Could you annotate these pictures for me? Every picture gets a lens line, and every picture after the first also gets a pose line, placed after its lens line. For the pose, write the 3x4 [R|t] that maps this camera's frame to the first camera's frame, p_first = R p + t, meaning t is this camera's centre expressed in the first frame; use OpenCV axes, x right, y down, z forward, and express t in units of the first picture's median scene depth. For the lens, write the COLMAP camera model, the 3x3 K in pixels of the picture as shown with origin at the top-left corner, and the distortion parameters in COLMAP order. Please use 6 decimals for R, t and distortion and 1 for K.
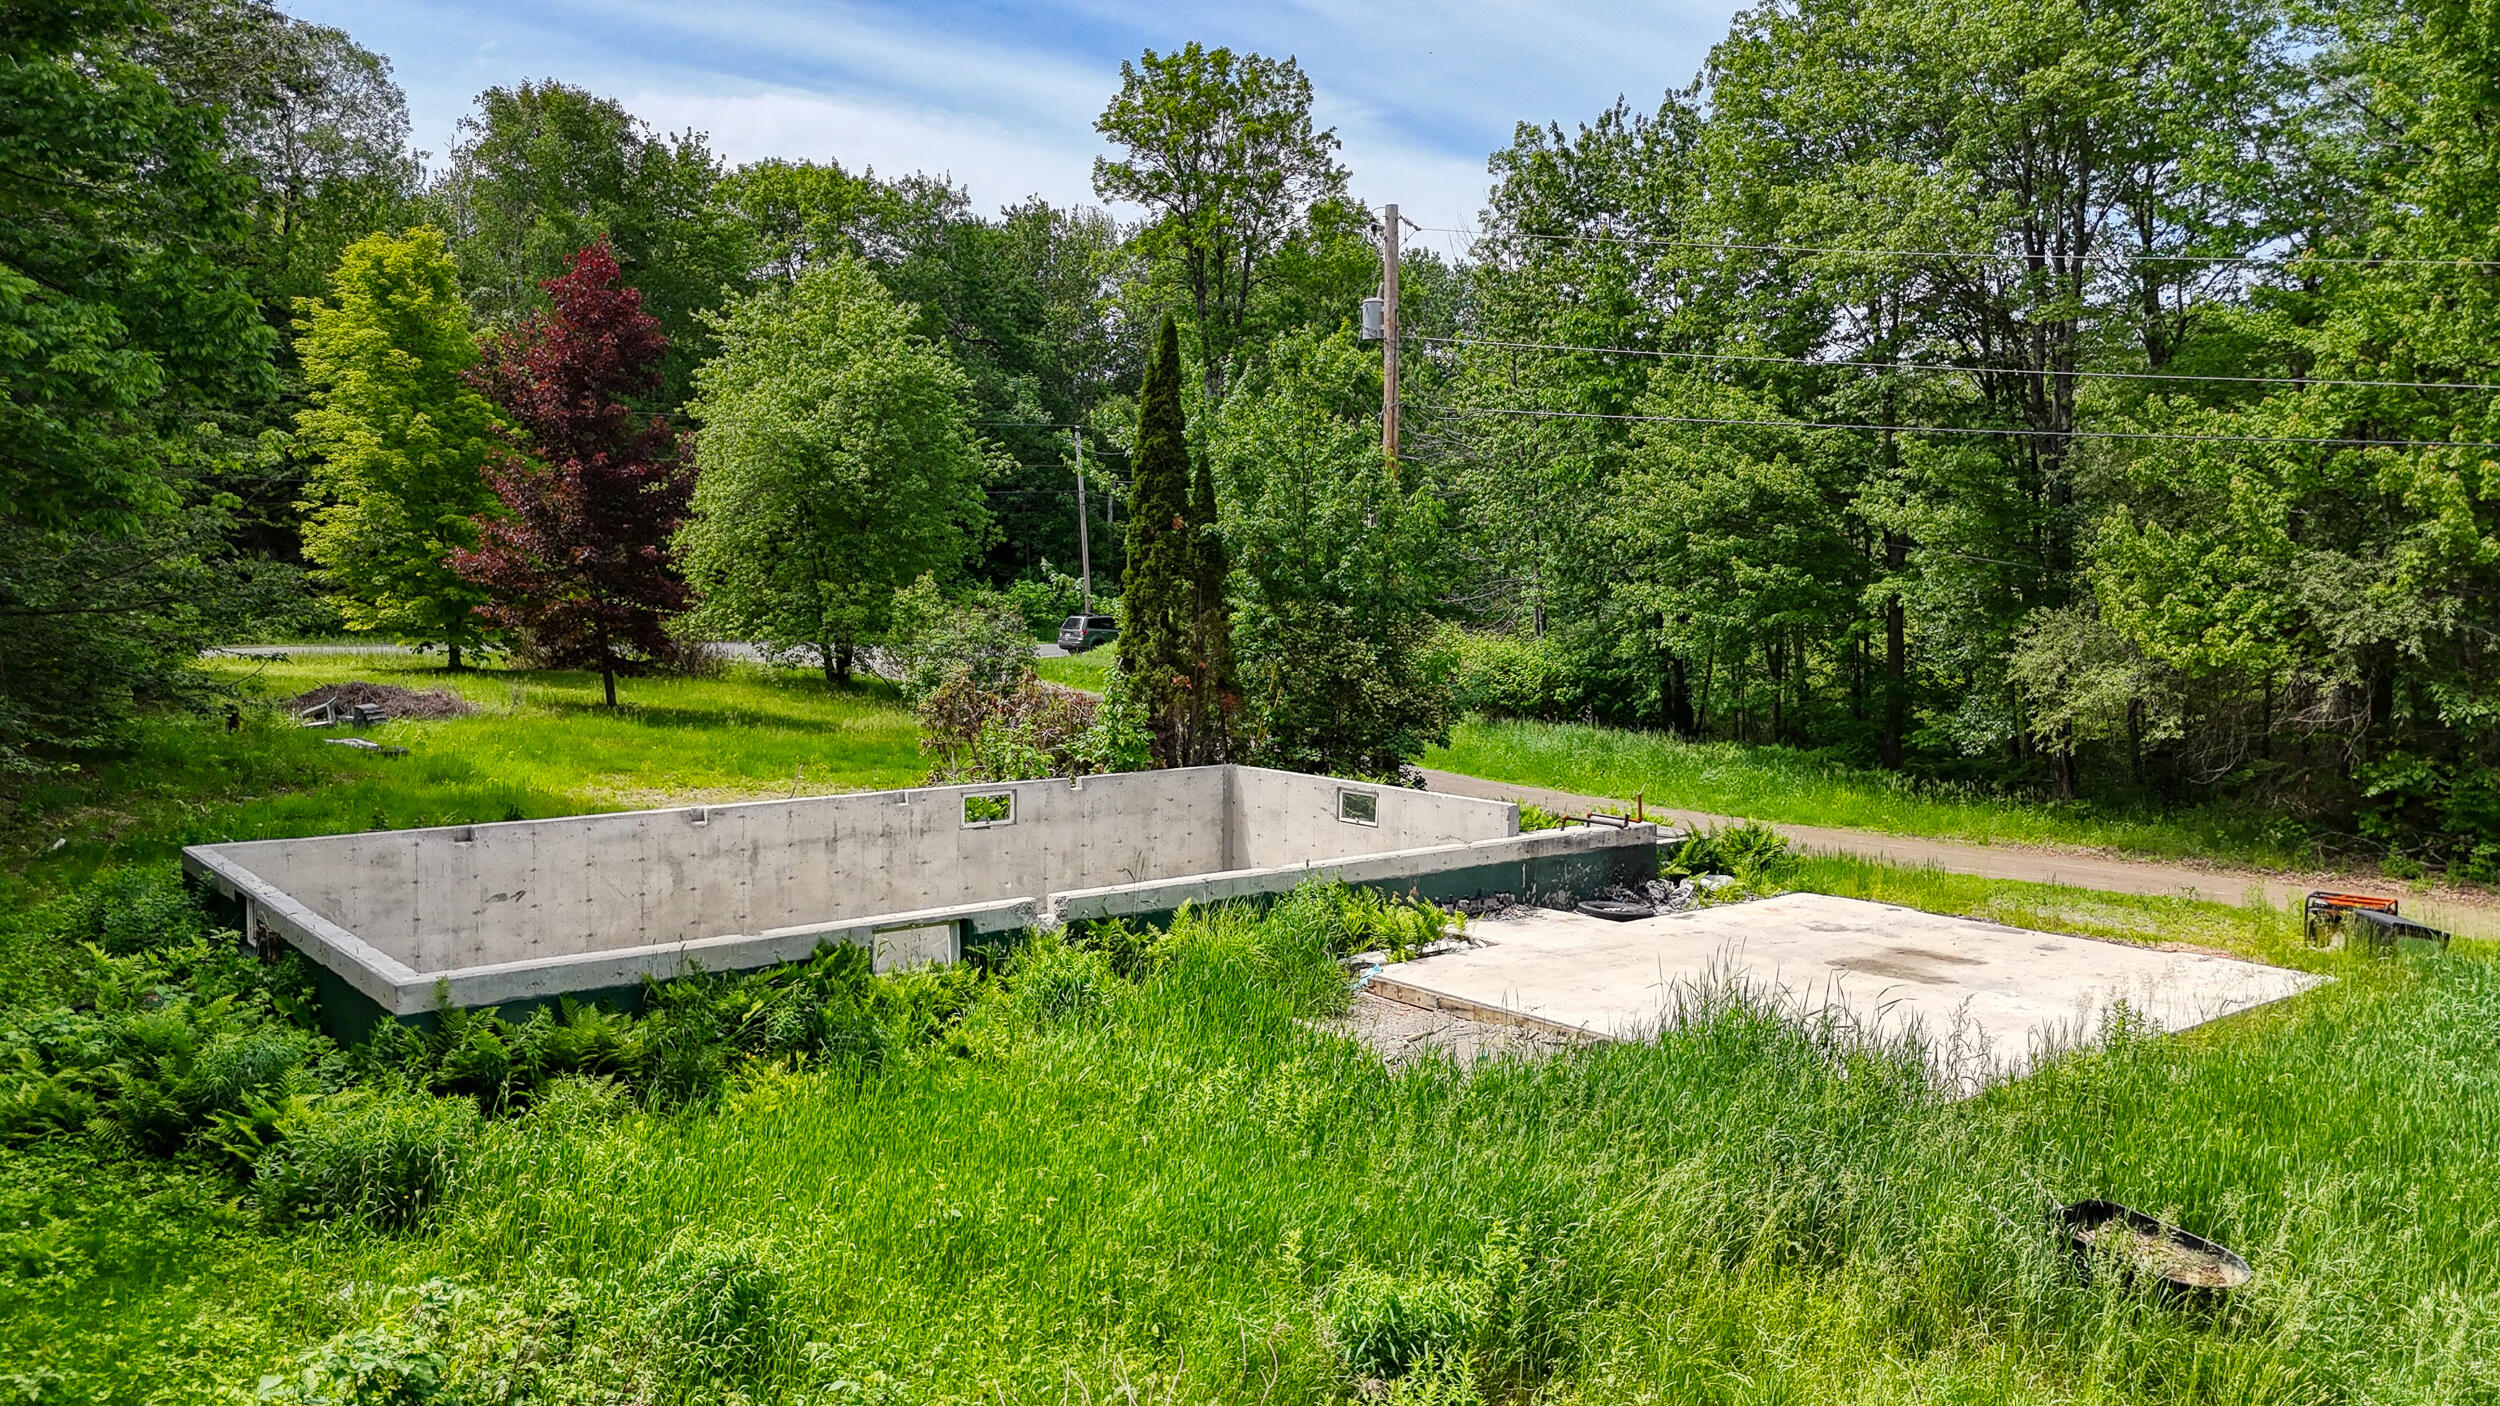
lens RADIAL K [[1846.4, 0, 1245.1], [0, 1846.4, 694.2], [0, 0, 1]] dist [0.072692, -0.077917]
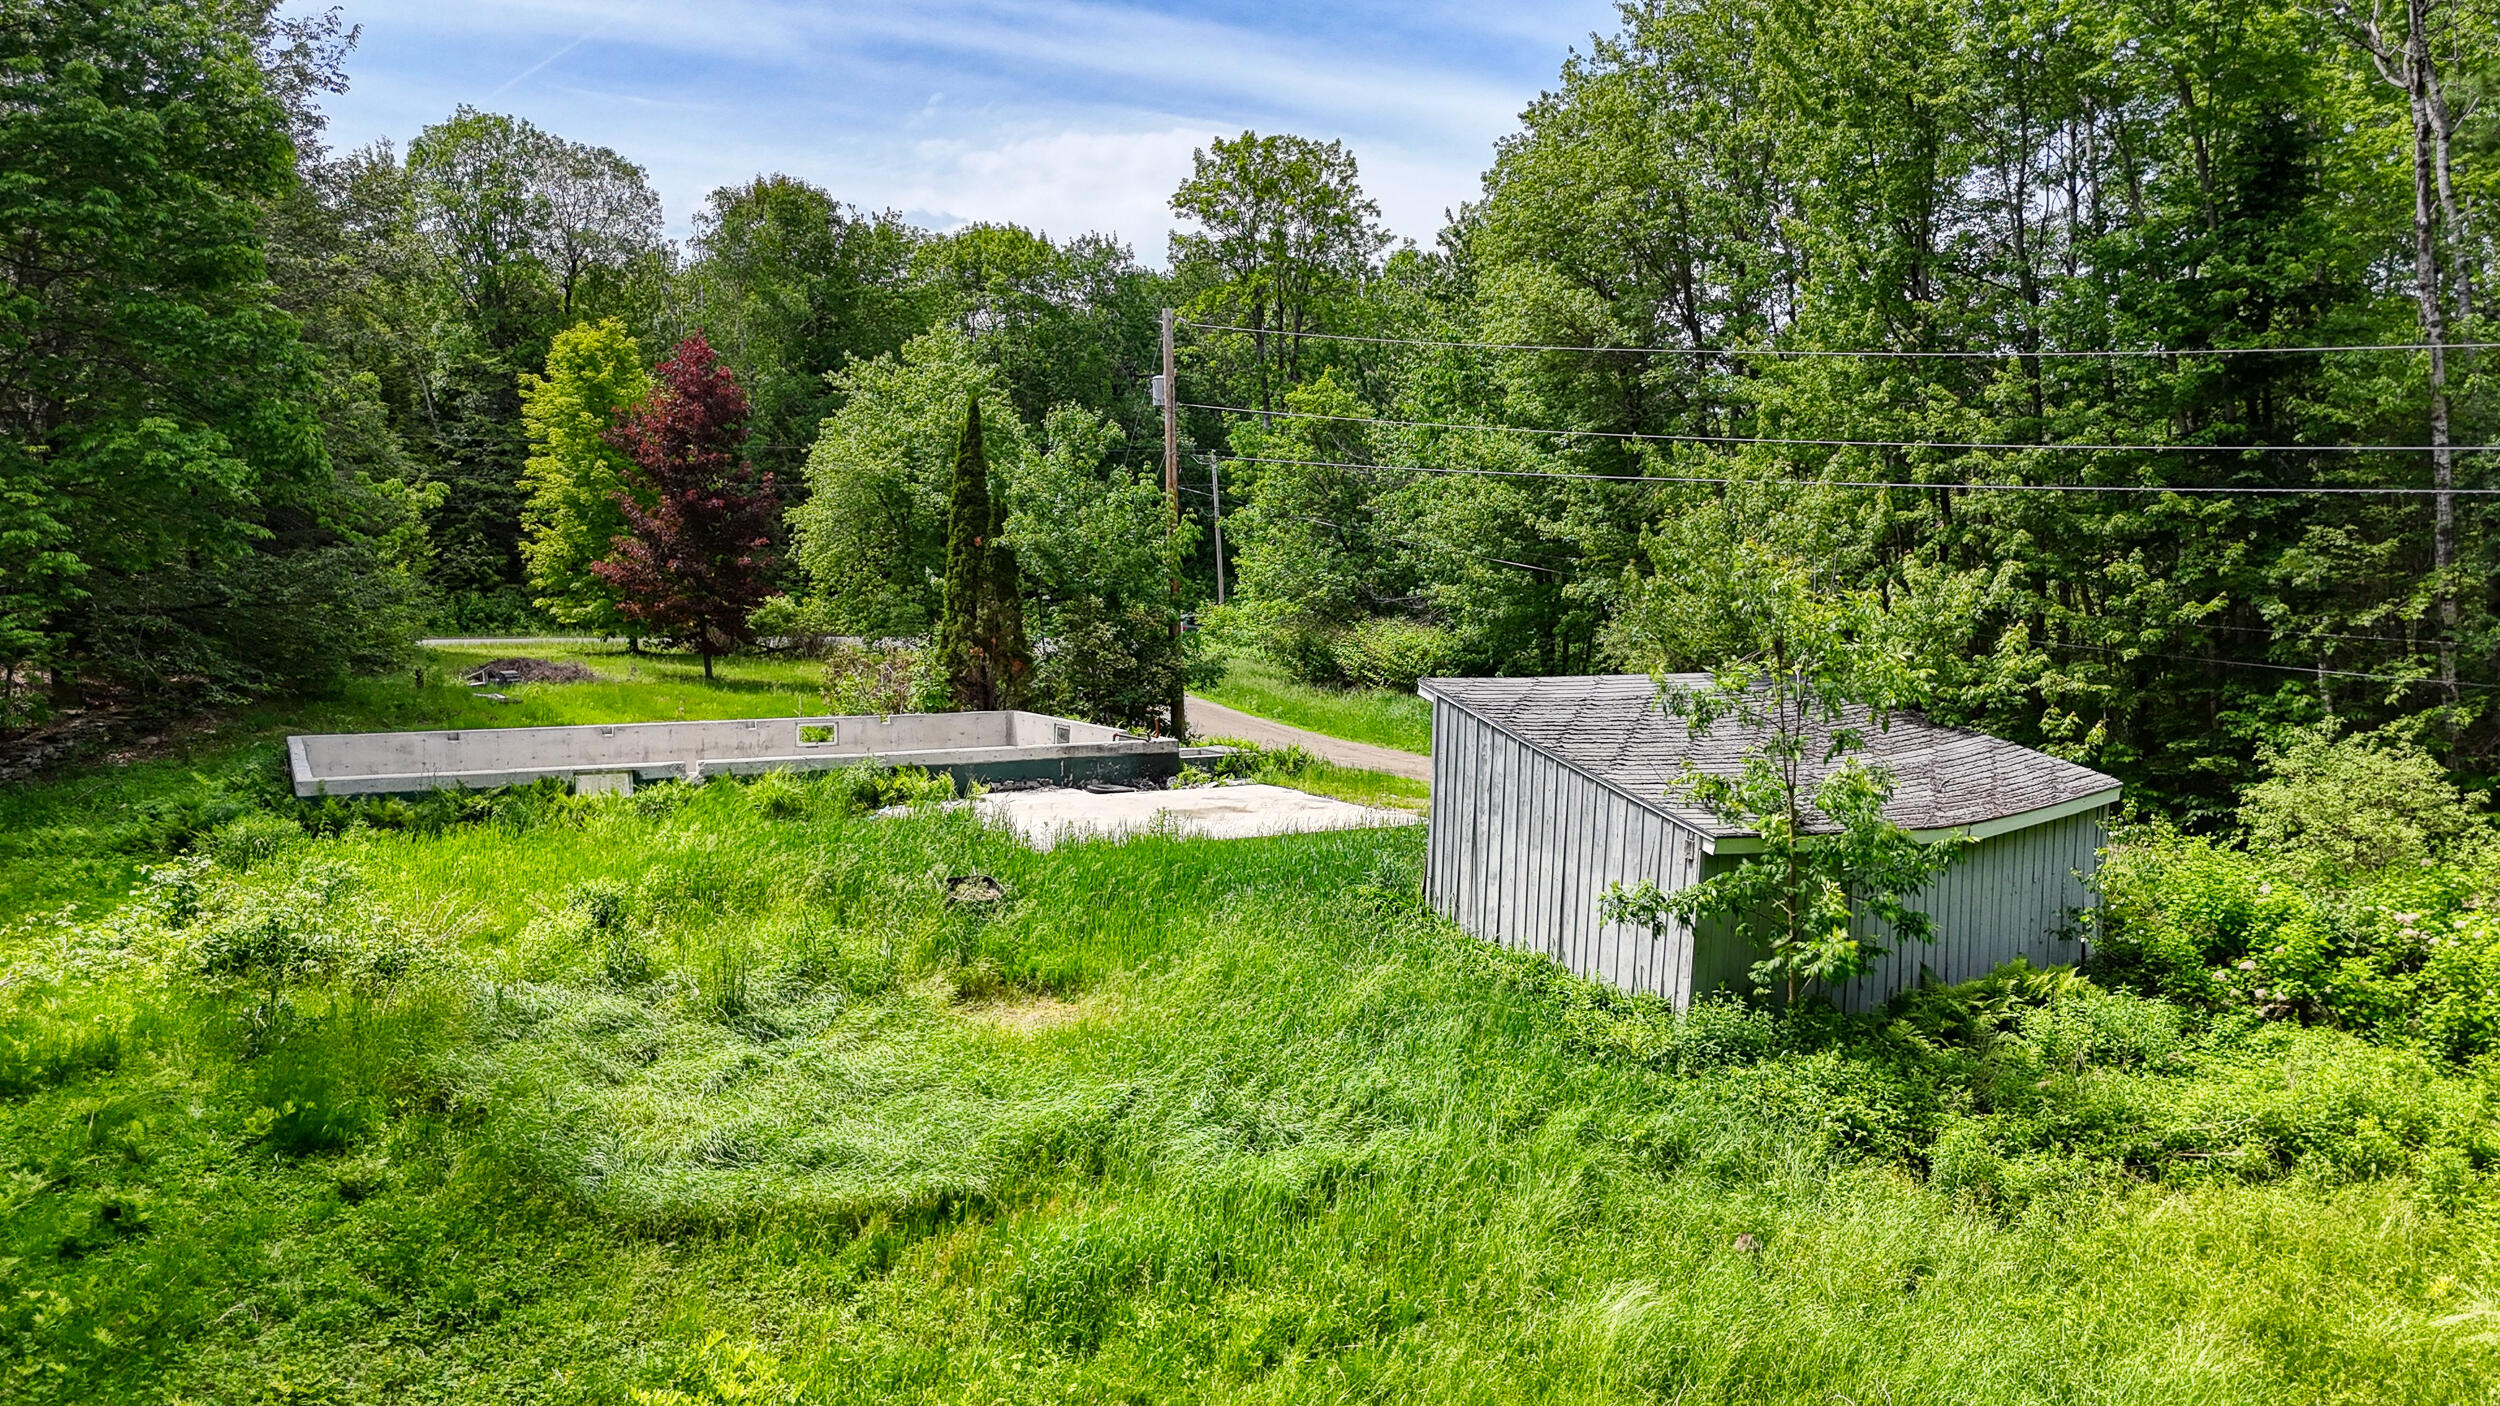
lens RADIAL K [[1846.4, 0, 1238.7], [0, 1846.4, 665.1], [0, 0, 1]] dist [0.072692, -0.077917]
pose [[0.982981, 0.004259, -0.183659, 0.262614], [-0.007618, 0.999816, -0.017590, 0.016728], [0.183551, 0.018690, 0.982833, -0.229488]]
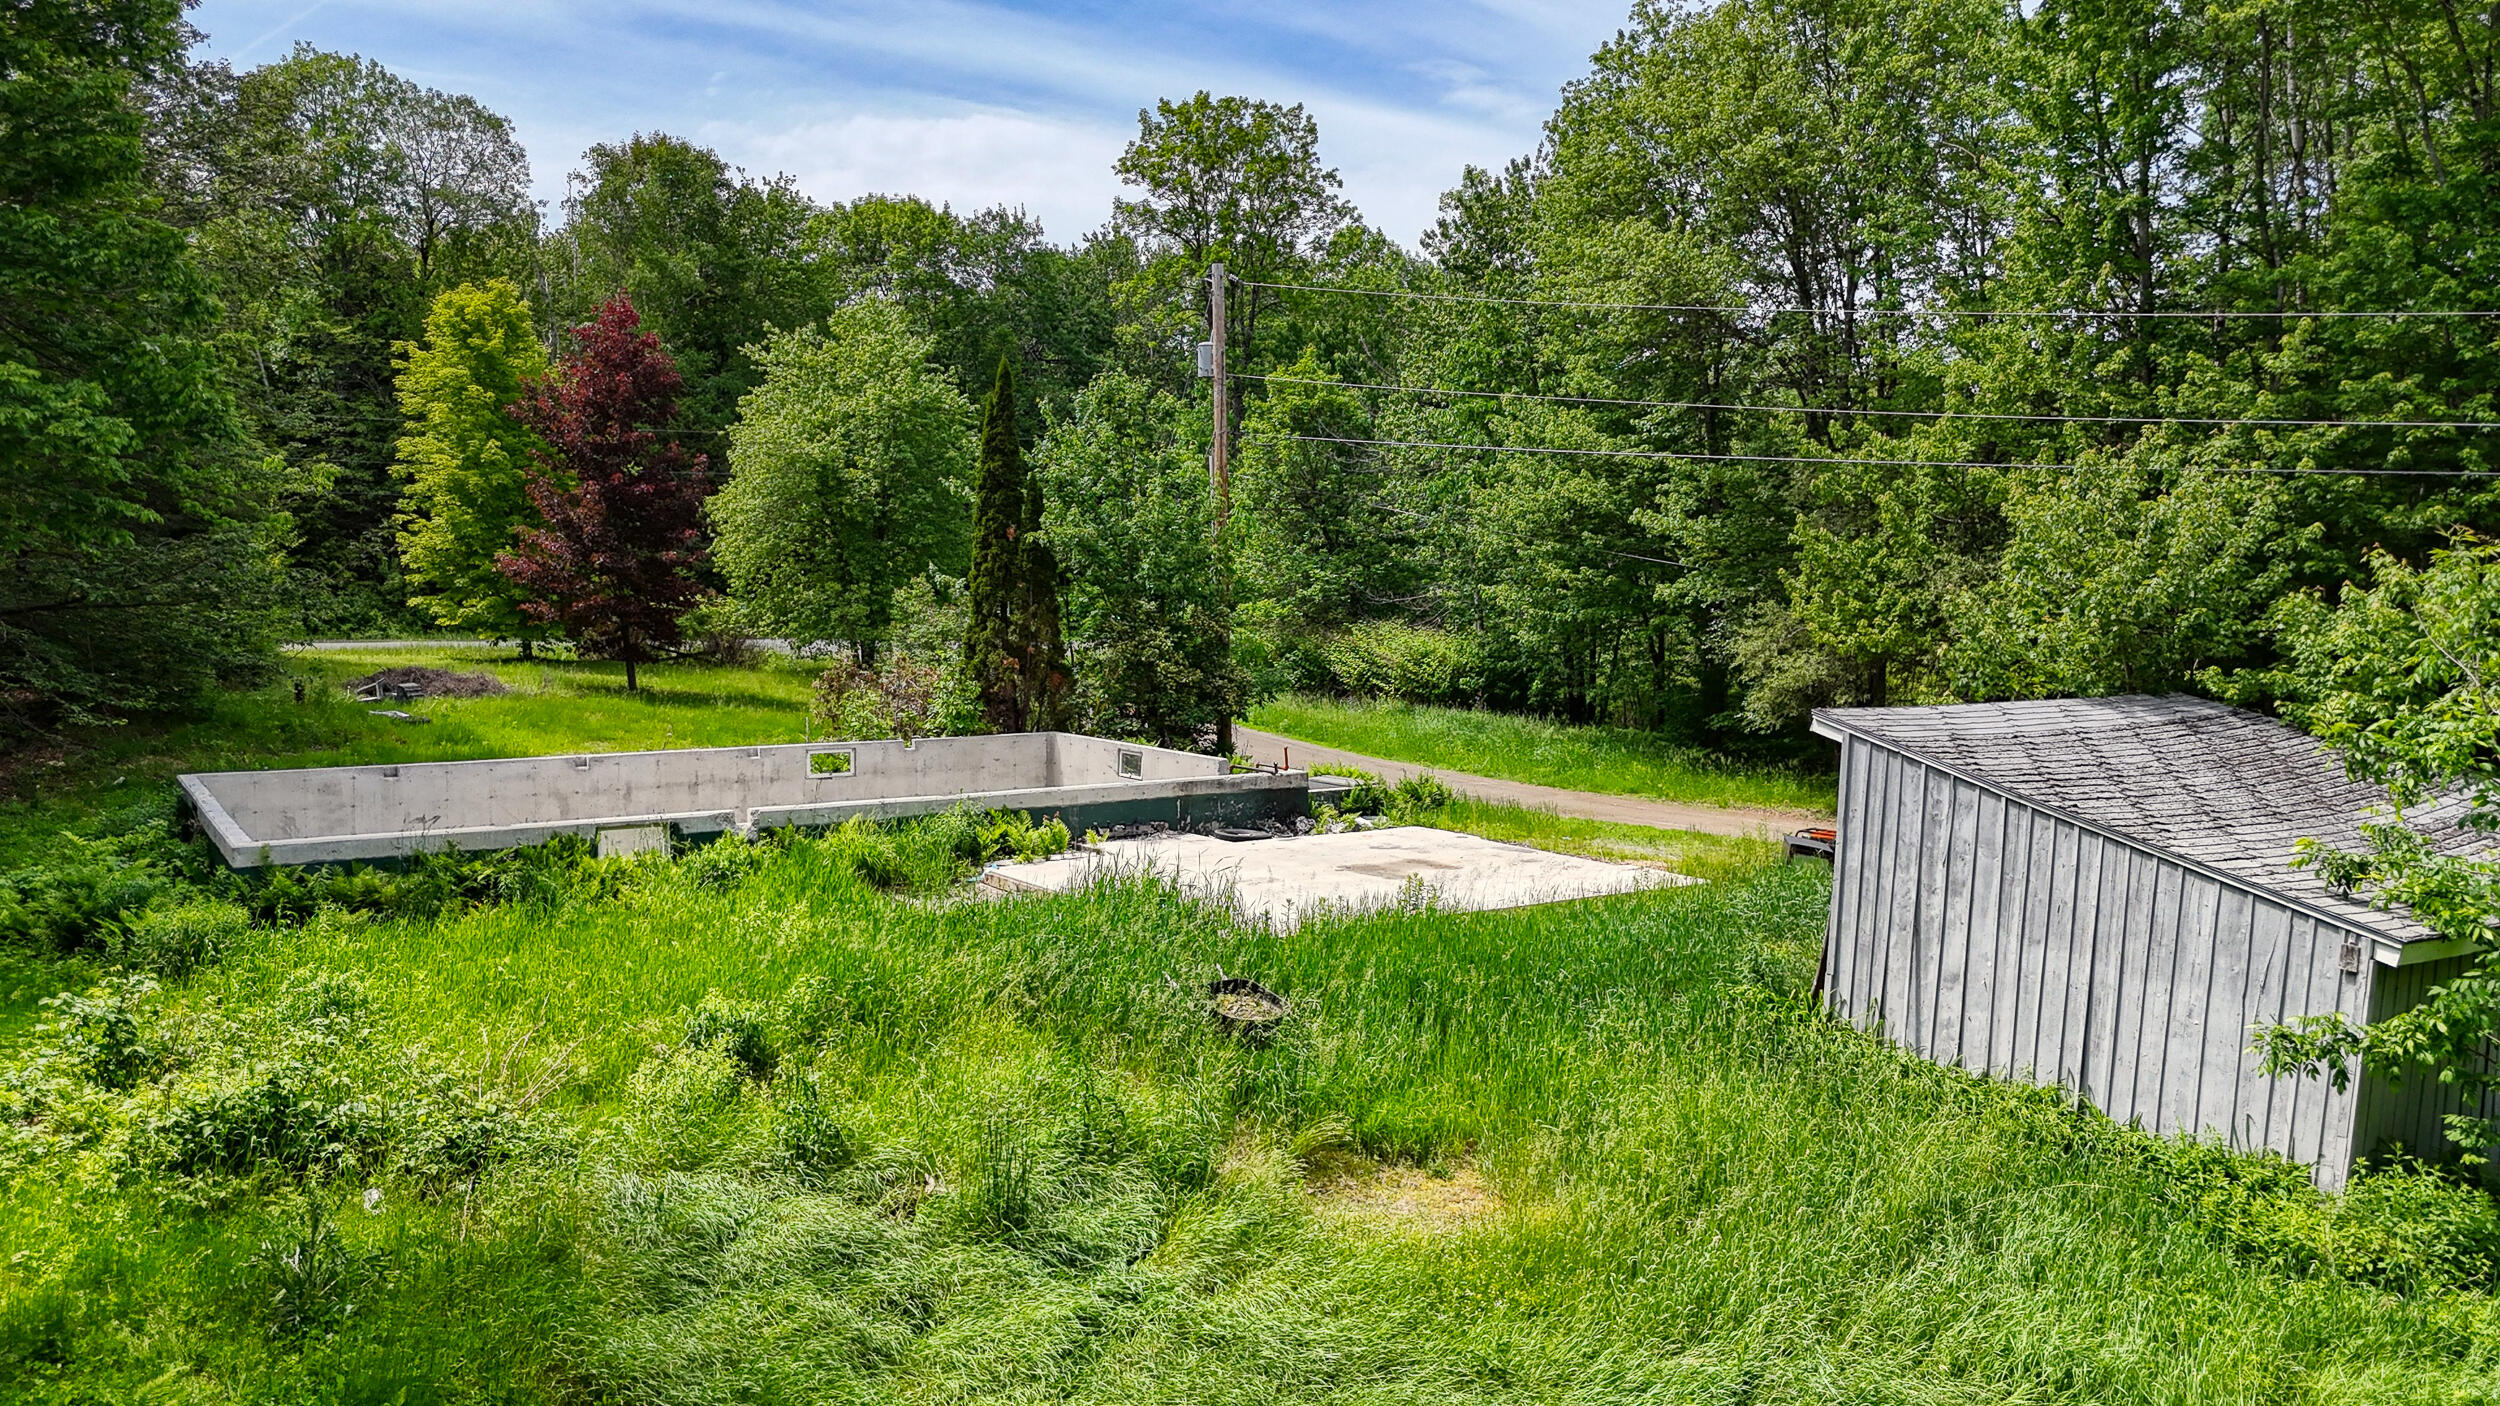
lens RADIAL K [[1846.4, 0, 1243.7], [0, 1846.4, 683.1], [0, 0, 1]] dist [0.072692, -0.077917]
pose [[0.995663, 0.003715, -0.092957, 0.141294], [-0.004451, 0.999960, -0.007712, 0.009247], [0.092925, 0.008092, 0.995640, -0.120881]]
